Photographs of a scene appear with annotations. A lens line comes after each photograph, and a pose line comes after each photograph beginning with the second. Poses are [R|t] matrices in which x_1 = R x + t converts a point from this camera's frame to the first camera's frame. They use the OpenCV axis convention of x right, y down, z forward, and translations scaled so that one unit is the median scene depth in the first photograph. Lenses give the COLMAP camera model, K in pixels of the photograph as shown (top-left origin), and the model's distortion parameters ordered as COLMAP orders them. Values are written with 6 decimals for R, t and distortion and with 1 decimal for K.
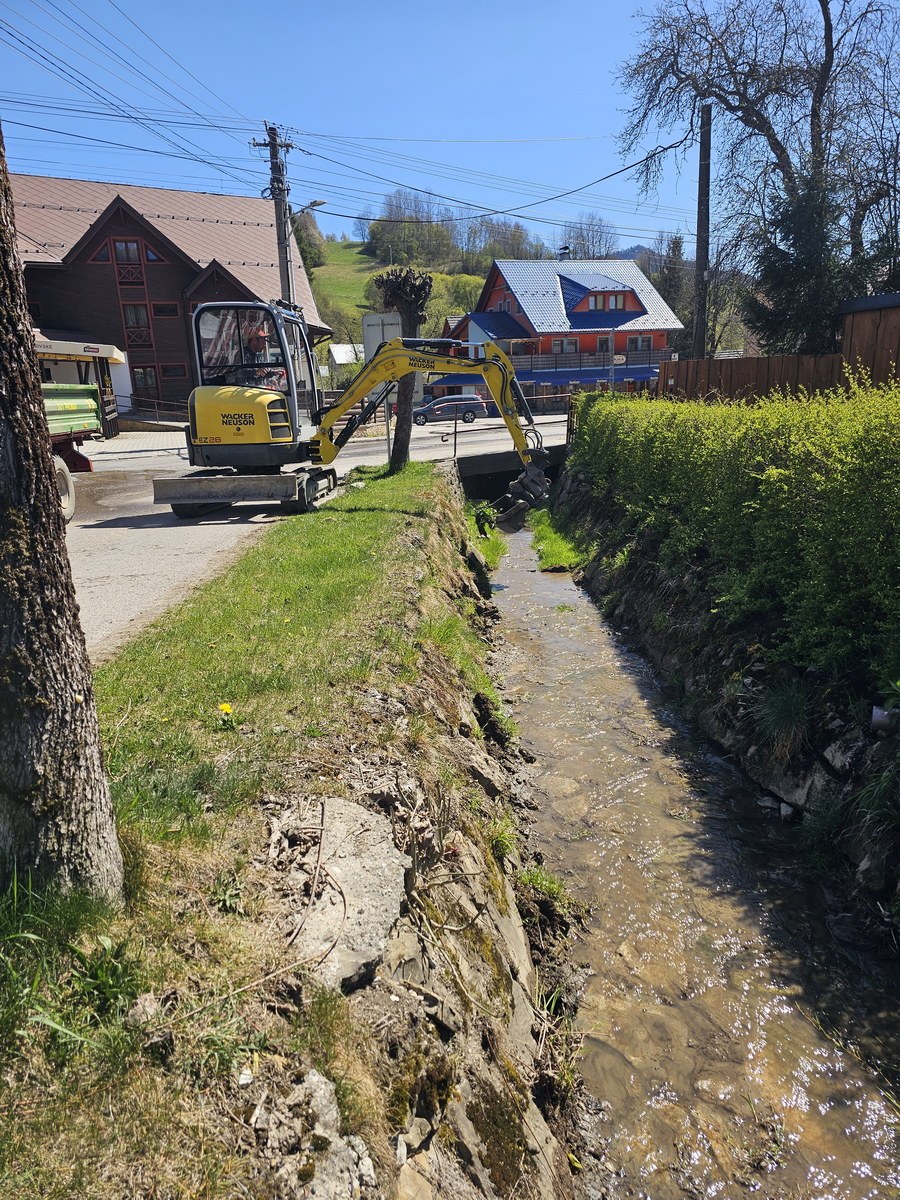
lens RADIAL K [[786.0, 0, 450.0], [0, 786.0, 600.0], [0, 0, 1]] dist [0.001512, 0.000567]
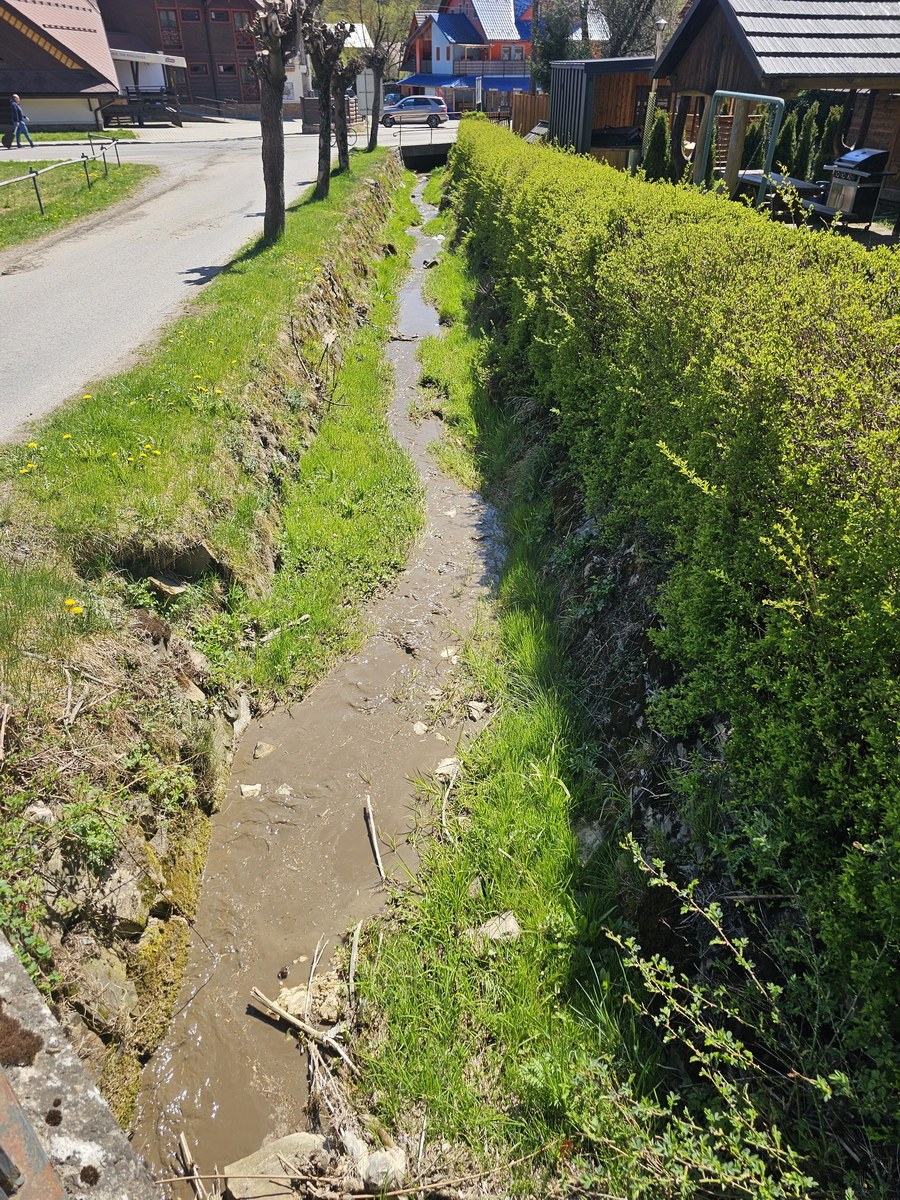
lens RADIAL K [[786.0, 0, 450.0], [0, 786.0, 600.0], [0, 0, 1]] dist [0.001512, 0.000567]
pose [[0.998462, 0.031643, 0.045517, 0.023620], [-0.044656, 0.945621, 0.322192, 0.080498], [-0.032847, -0.323729, 0.945580, -0.391856]]
